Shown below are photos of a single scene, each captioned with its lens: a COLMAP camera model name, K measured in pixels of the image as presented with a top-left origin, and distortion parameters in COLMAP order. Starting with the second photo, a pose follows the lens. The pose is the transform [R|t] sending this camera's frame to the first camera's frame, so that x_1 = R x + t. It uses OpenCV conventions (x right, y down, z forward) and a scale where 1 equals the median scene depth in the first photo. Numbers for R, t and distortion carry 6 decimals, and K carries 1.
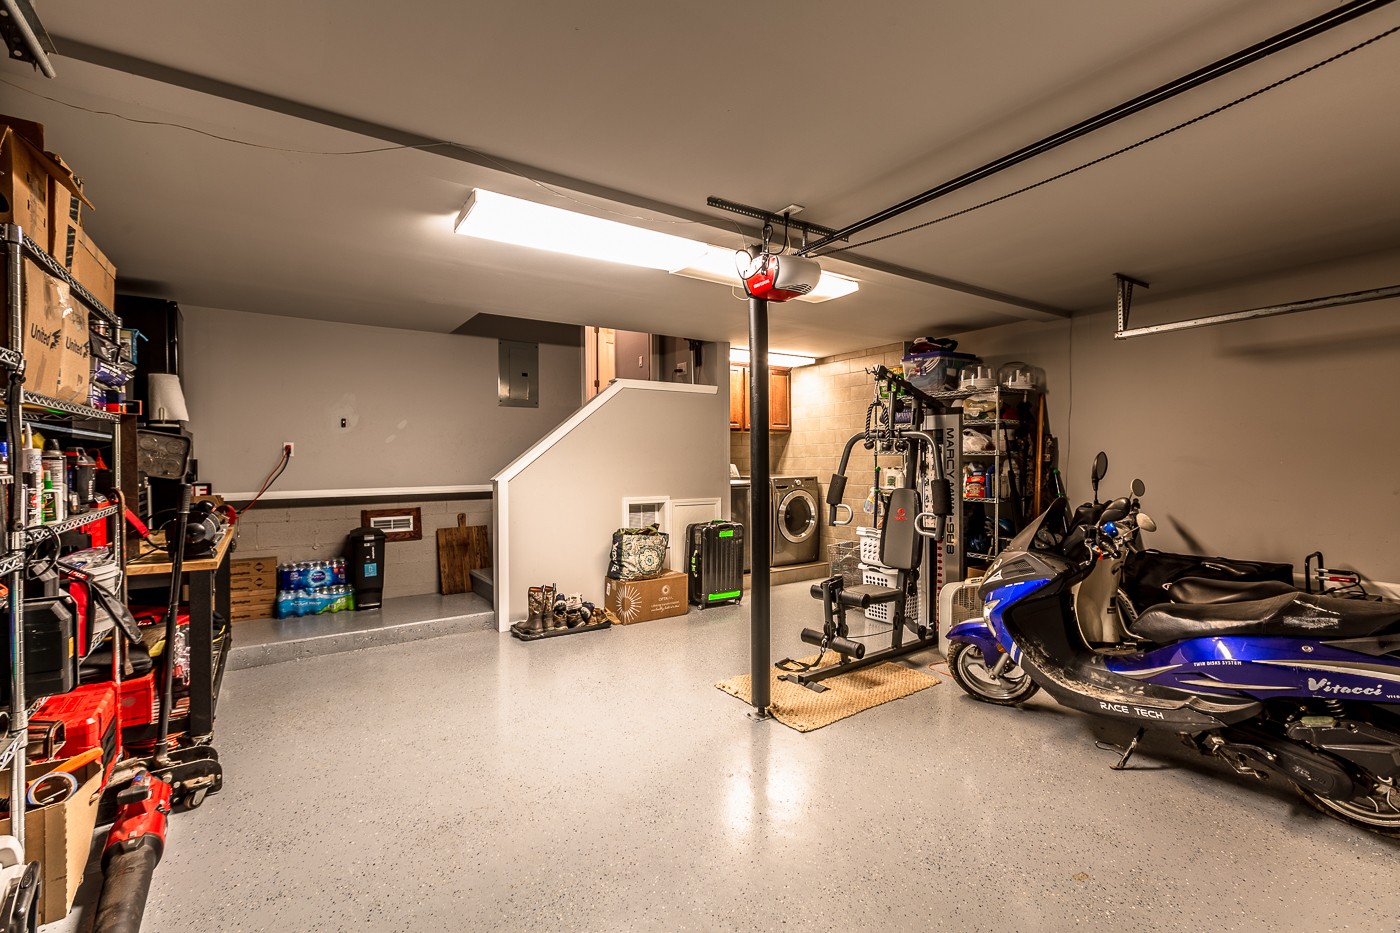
lens RADIAL K [[615.2, 0, 688.4], [0, 615.2, 464.6], [0, 0, 1]] dist [-0.000843, 0.000002]
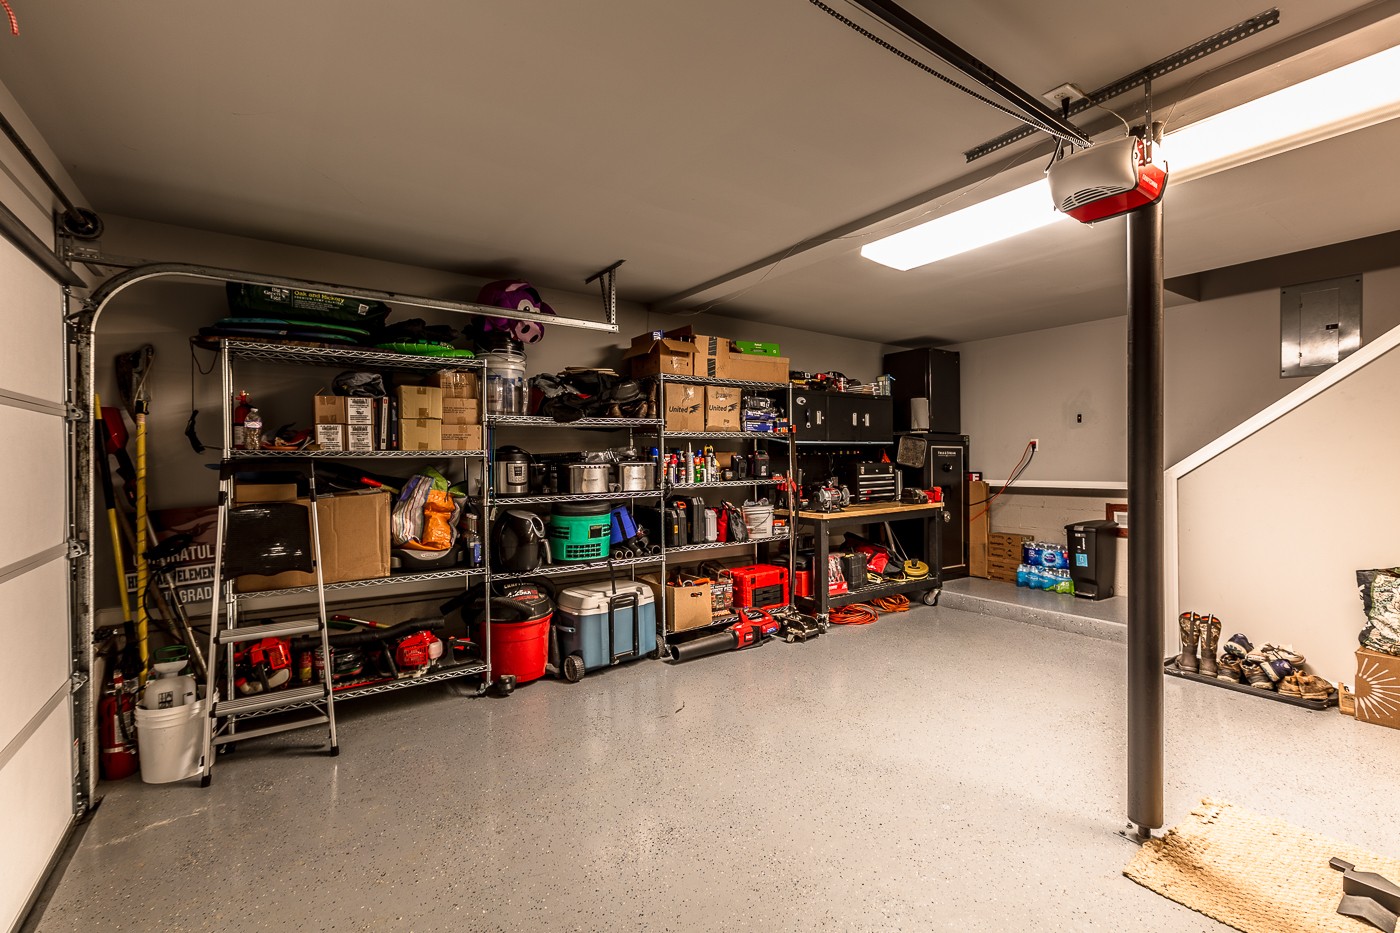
lens RADIAL K [[615.2, 0, 688.4], [0, 615.2, 464.6], [0, 0, 1]] dist [-0.000843, 0.000002]
pose [[0.002869, 0.010624, -0.999939, 0.522874], [0.002627, 0.999940, 0.010632, -0.001555], [0.999992, -0.002657, 0.002841, 0.344109]]
